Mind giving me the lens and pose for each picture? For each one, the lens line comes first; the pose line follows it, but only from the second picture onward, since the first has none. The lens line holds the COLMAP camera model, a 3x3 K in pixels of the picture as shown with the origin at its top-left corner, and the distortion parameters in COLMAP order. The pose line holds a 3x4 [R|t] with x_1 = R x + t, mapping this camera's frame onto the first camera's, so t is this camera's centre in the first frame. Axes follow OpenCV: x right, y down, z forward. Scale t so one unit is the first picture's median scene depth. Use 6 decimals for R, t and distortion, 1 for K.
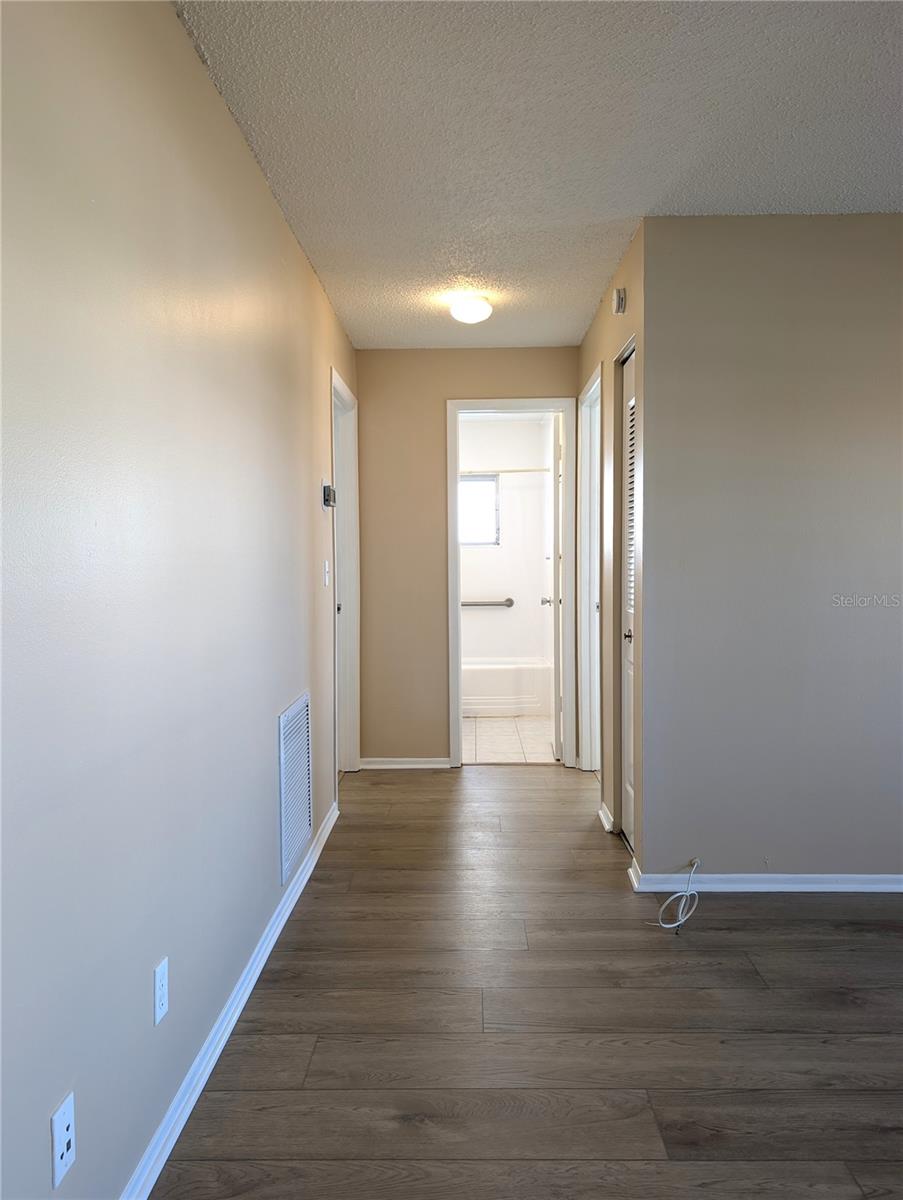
lens RADIAL K [[852.2, 0, 411.0], [0, 852.2, 615.4], [0, 0, 1]] dist [0.032524, -0.027244]
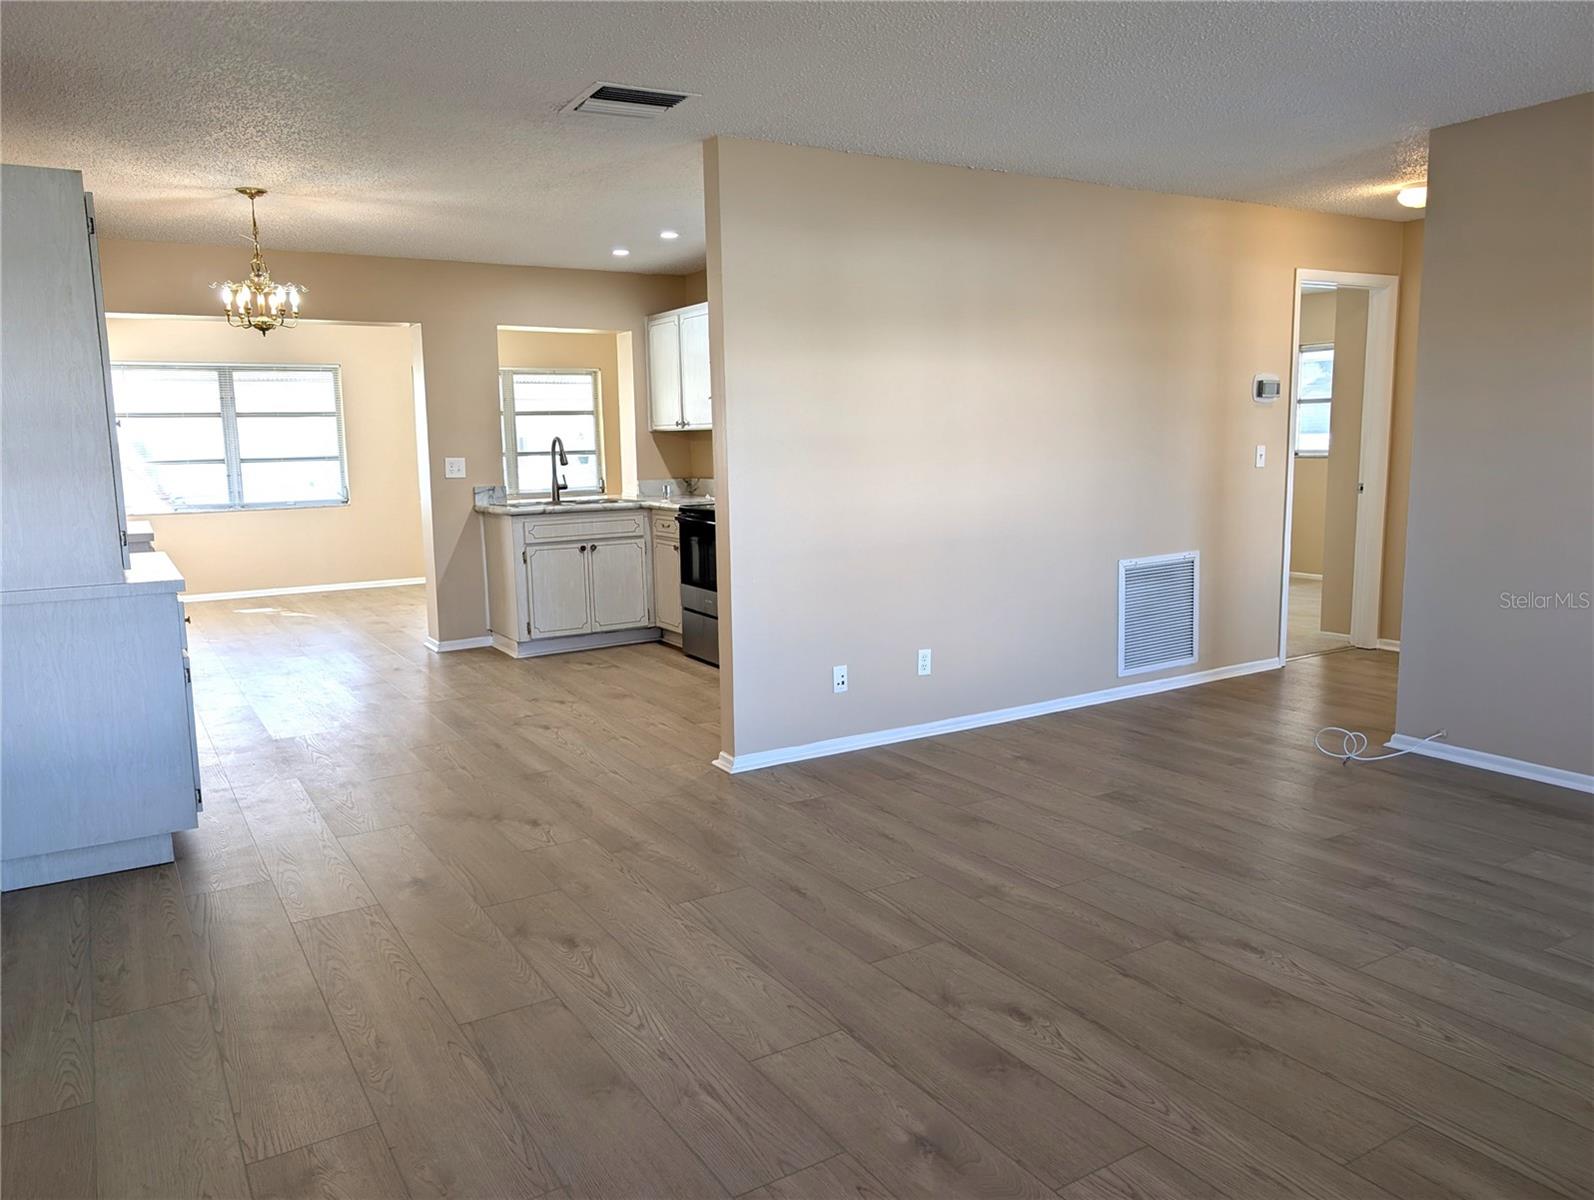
lens RADIAL K [[1179.1, 0, 809.9], [0, 1179.1, 606.2], [0, 0, 1]] dist [0.027017, -0.036570]
pose [[0.530946, 0.112521, -0.839902, 1.237632], [-0.026008, 0.992842, 0.116569, -0.023577], [0.847007, -0.040047, 0.530072, -0.489329]]
